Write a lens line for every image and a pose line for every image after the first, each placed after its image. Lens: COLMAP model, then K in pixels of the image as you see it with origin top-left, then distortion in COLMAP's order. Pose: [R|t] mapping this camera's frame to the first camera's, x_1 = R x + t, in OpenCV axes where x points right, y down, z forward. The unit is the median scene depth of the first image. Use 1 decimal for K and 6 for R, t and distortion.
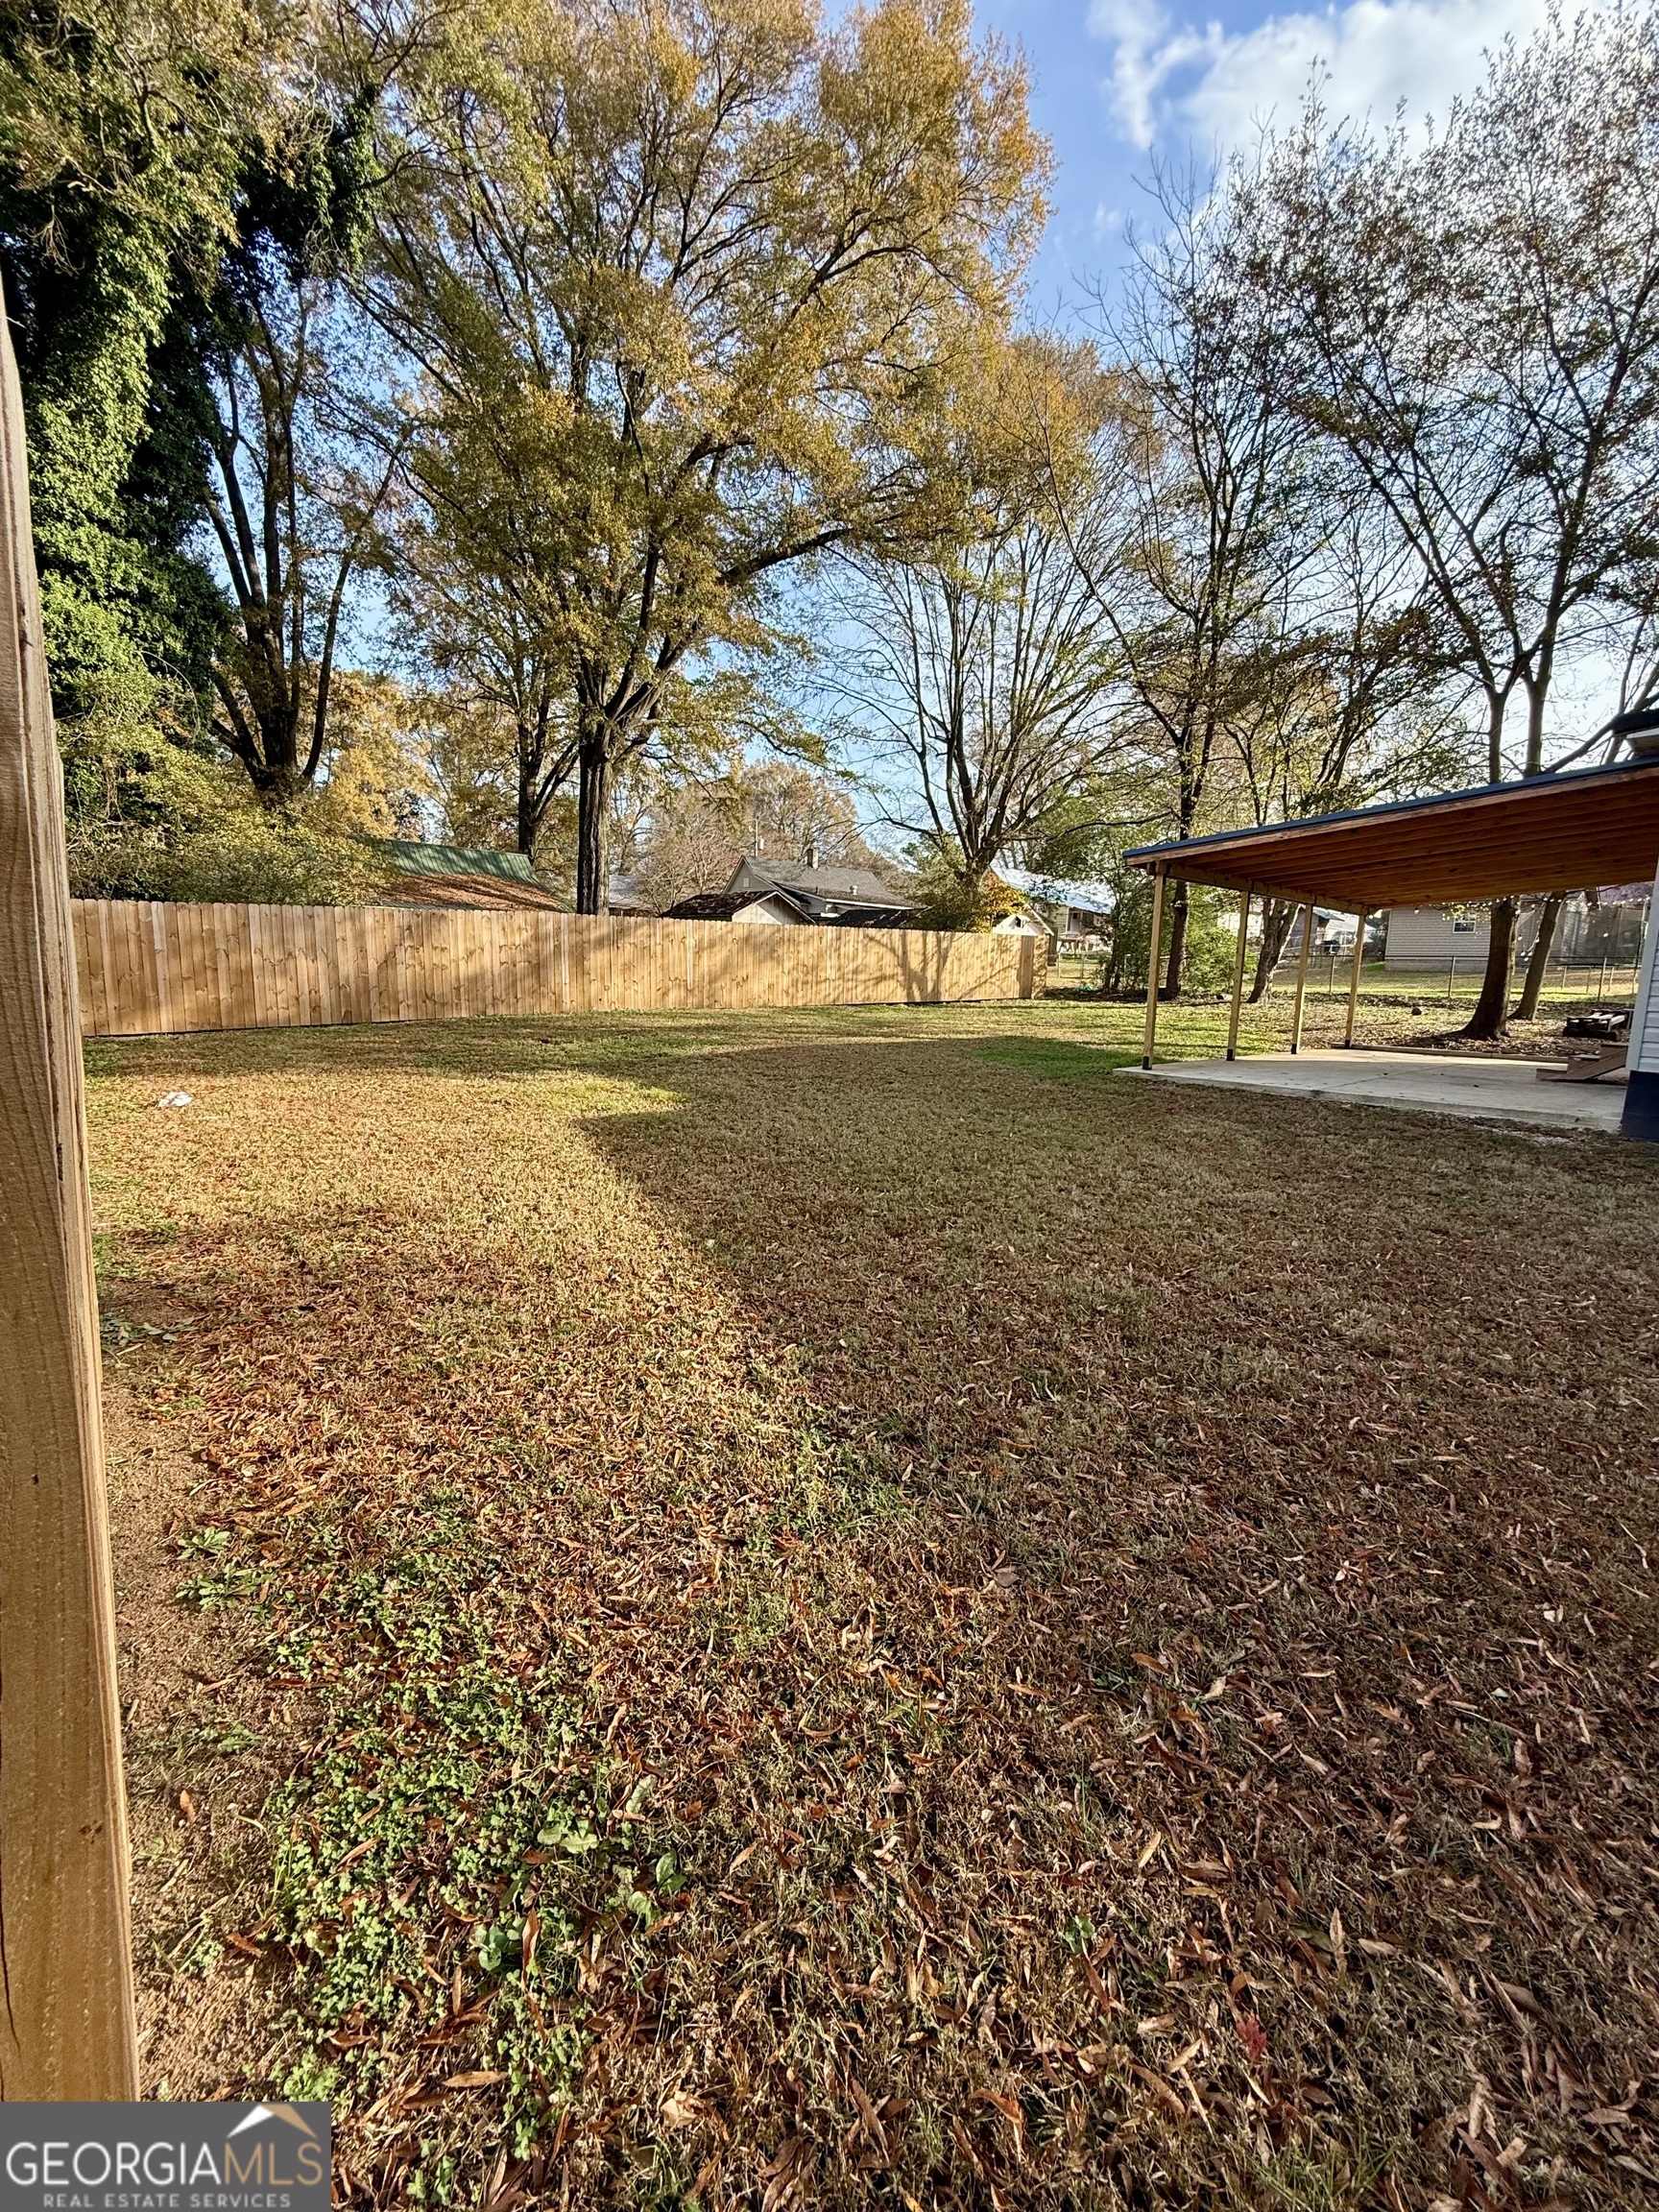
lens RADIAL K [[880.3, 0, 833.9], [0, 880.3, 1102.7], [0, 0, 1]] dist [0.001866, -0.000057]
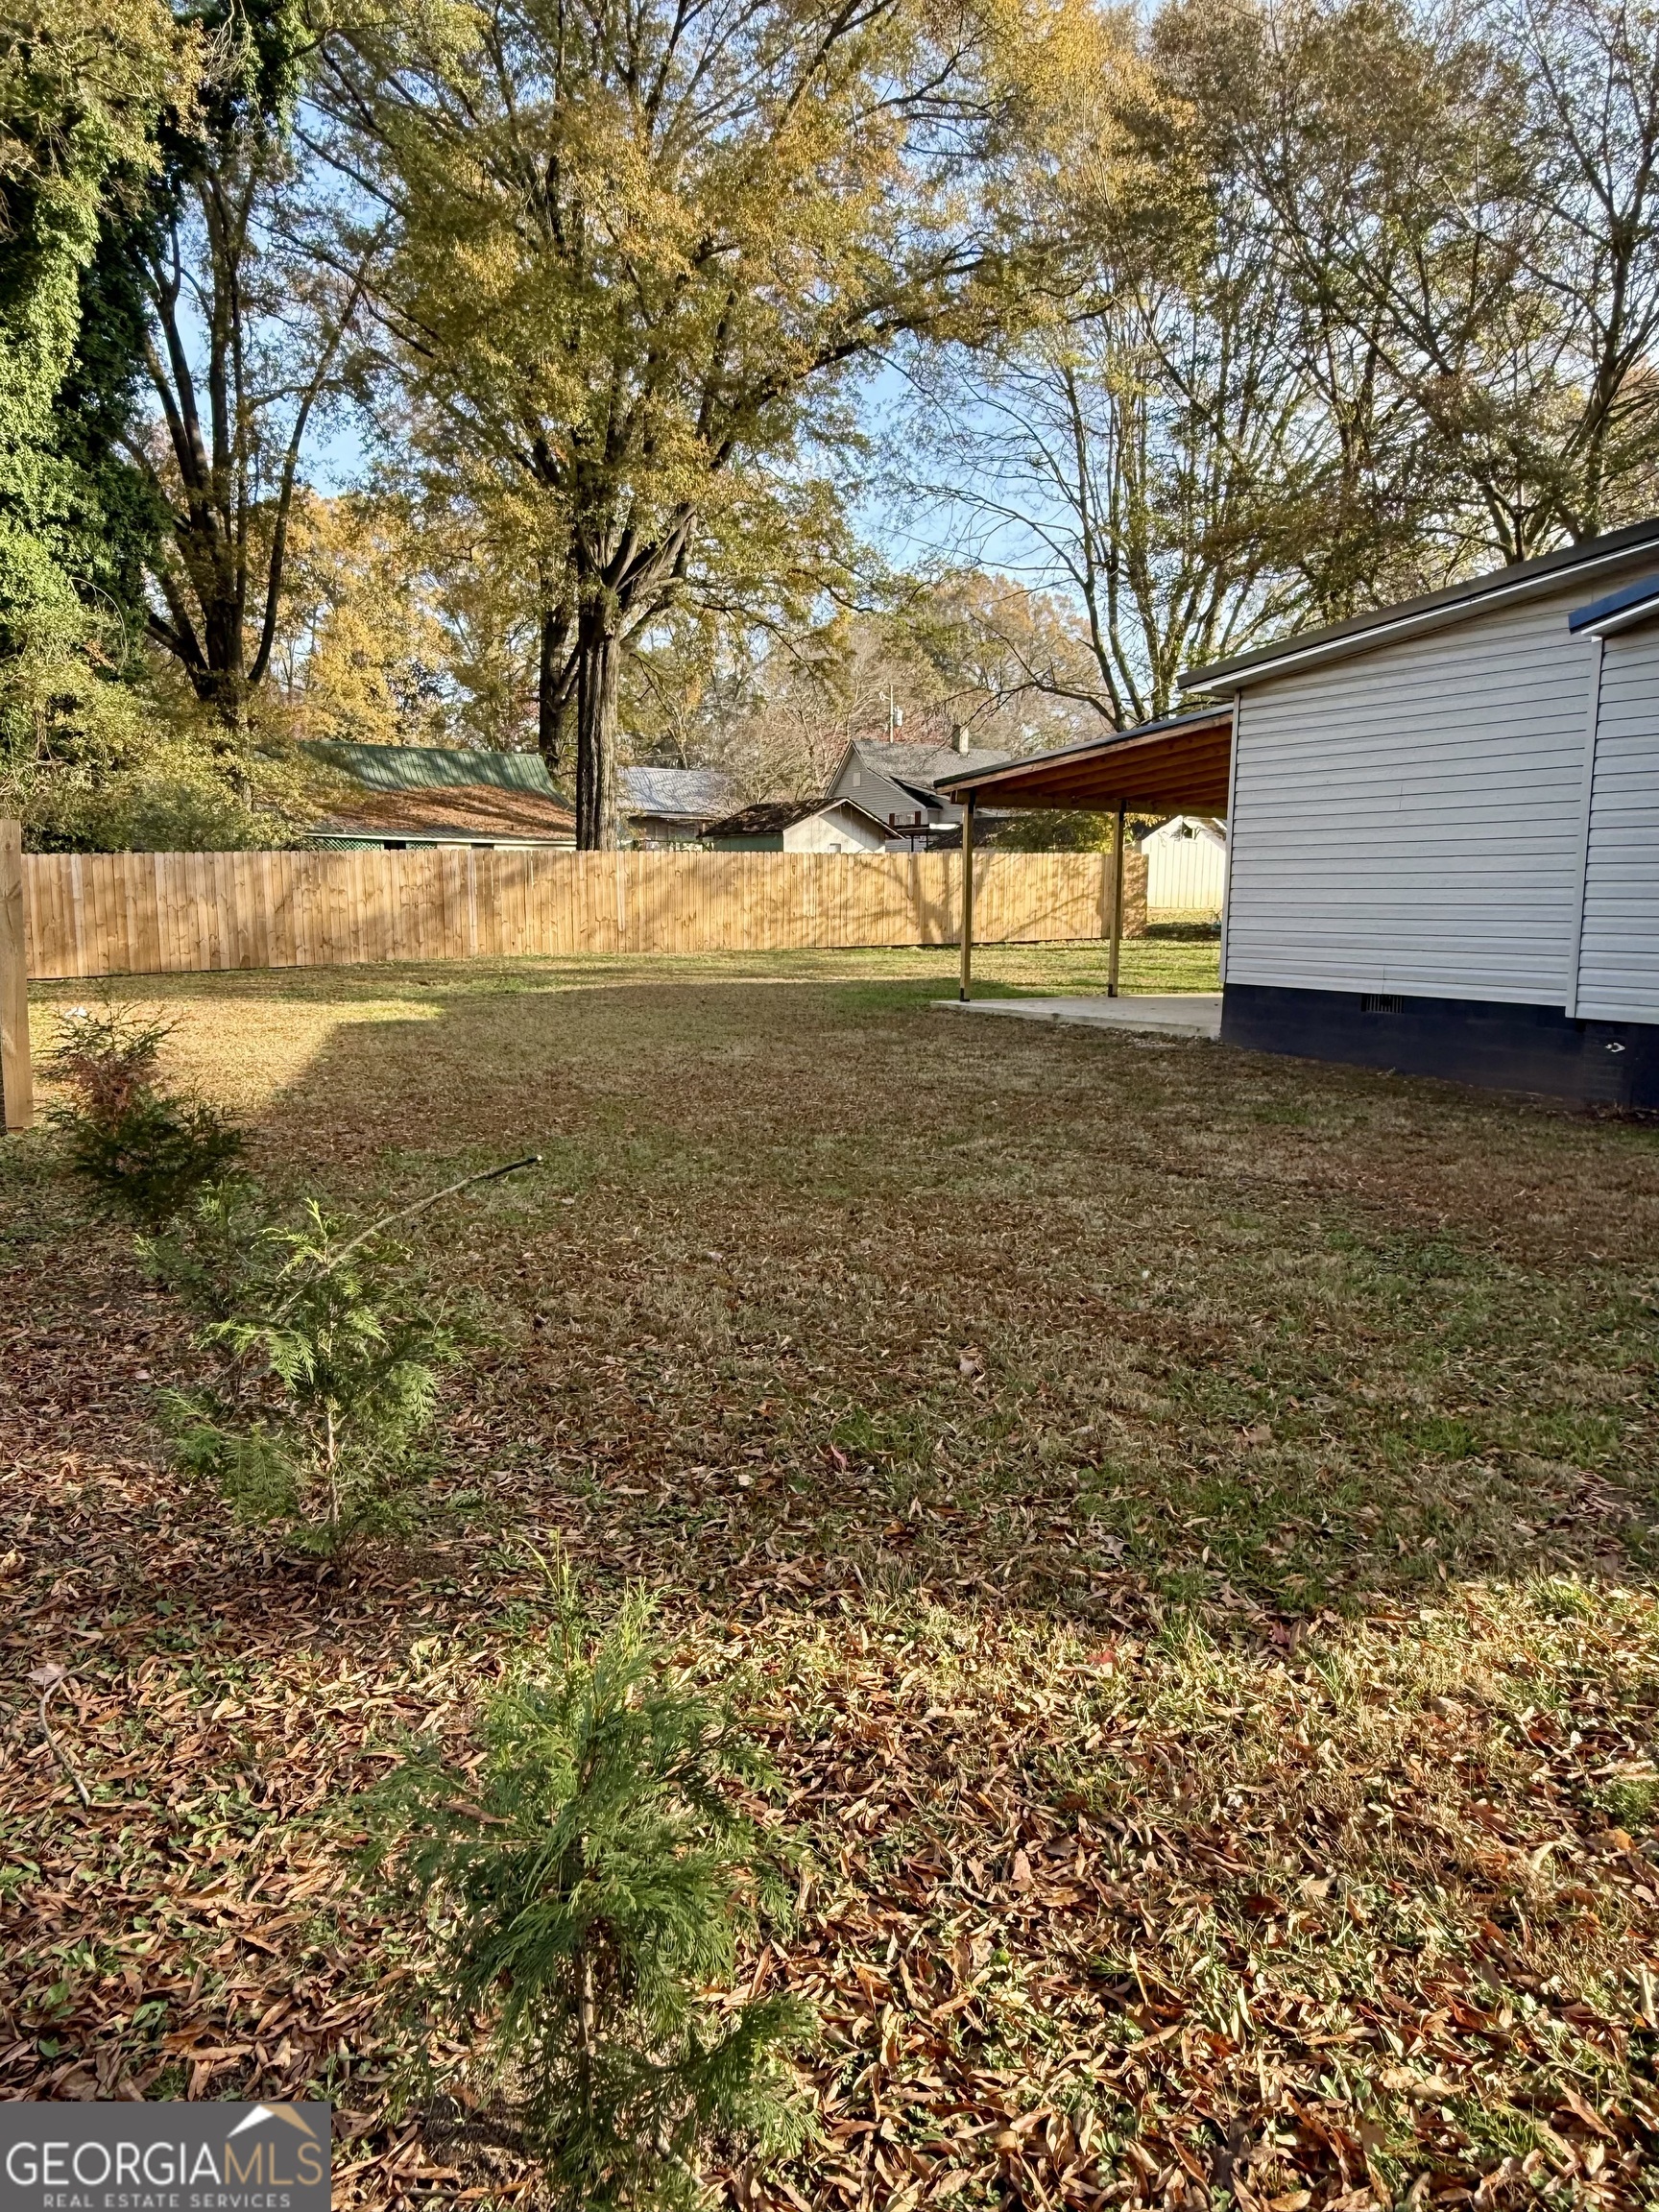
lens RADIAL K [[1463.3, 0, 826.7], [0, 1463.3, 1118.1], [0, 0, 1]] dist [0.002871, 0.000422]
pose [[0.981388, 0.008515, -0.191847, 0.273626], [-0.009705, 0.999939, -0.005263, 0.054195], [0.191791, 0.007026, 0.981411, -0.330479]]
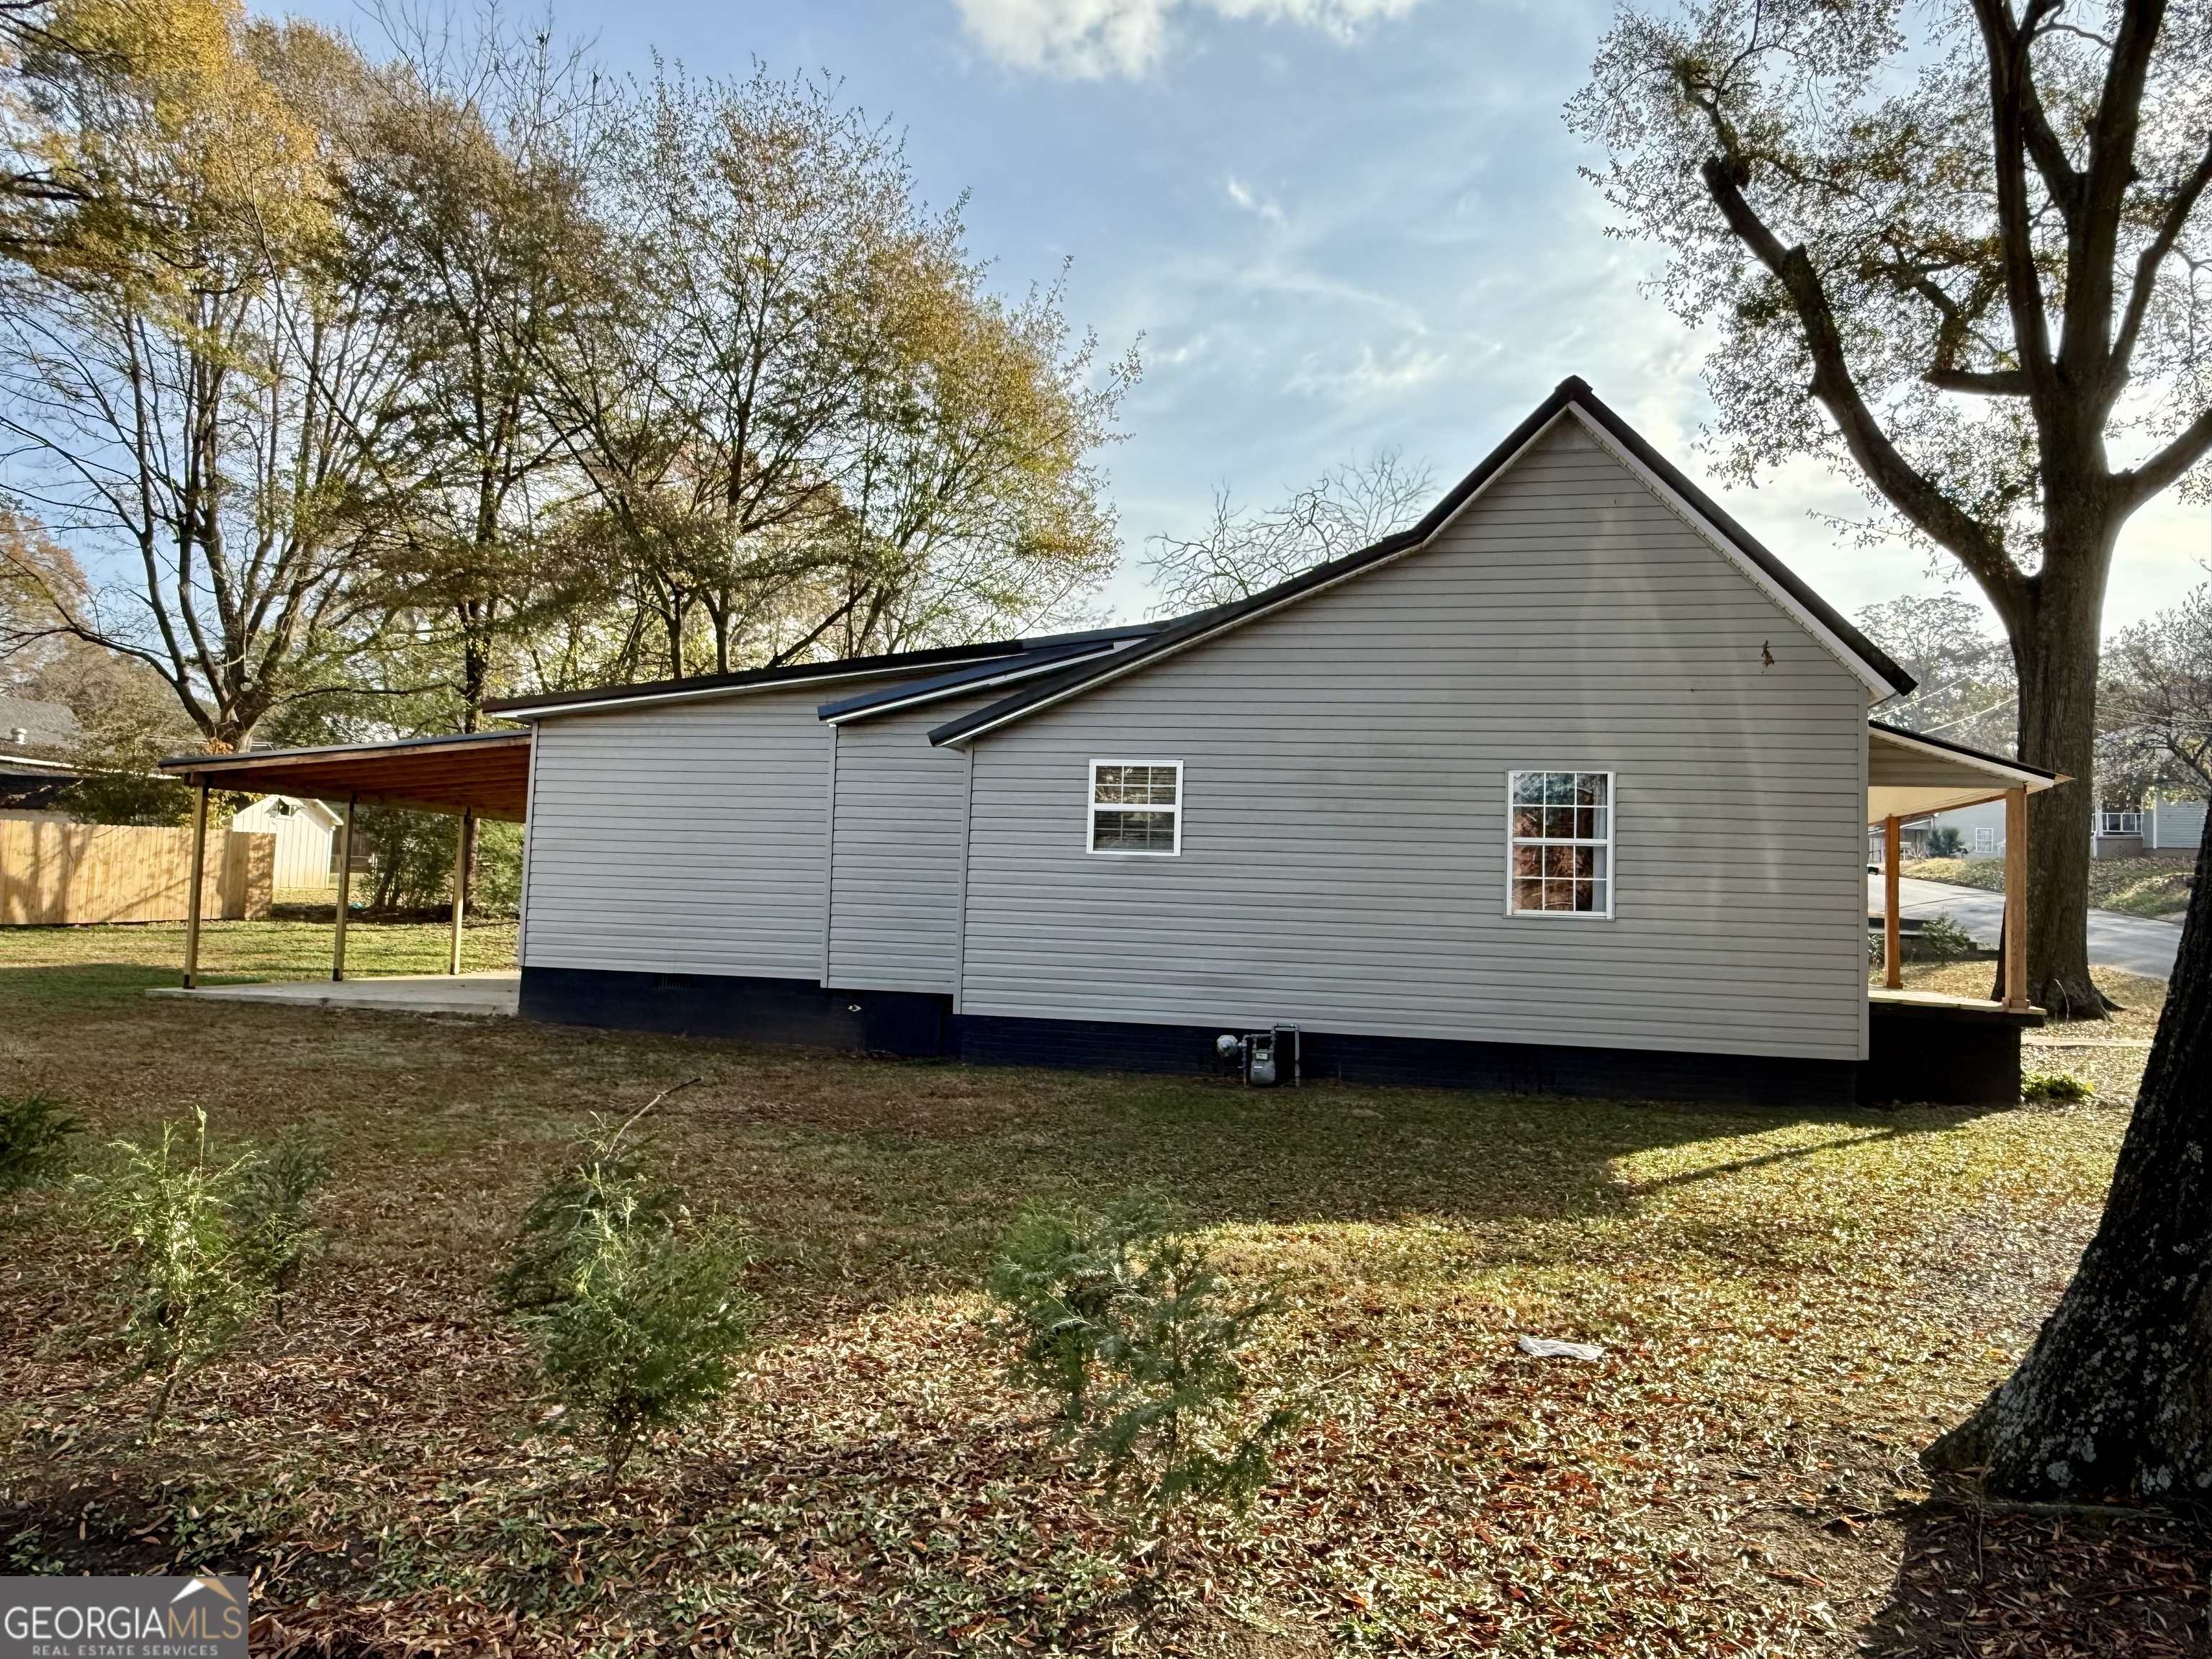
lens RADIAL K [[1465.7, 0, 1110.4], [0, 1465.7, 827.3], [0, 0, 1]] dist [0.000943, 0.000603]
pose [[0.812055, 0.032030, 0.582701, 0.126627], [0.075547, 0.984321, -0.159390, 0.060962], [-0.578670, 0.173455, 0.796903, -0.437643]]
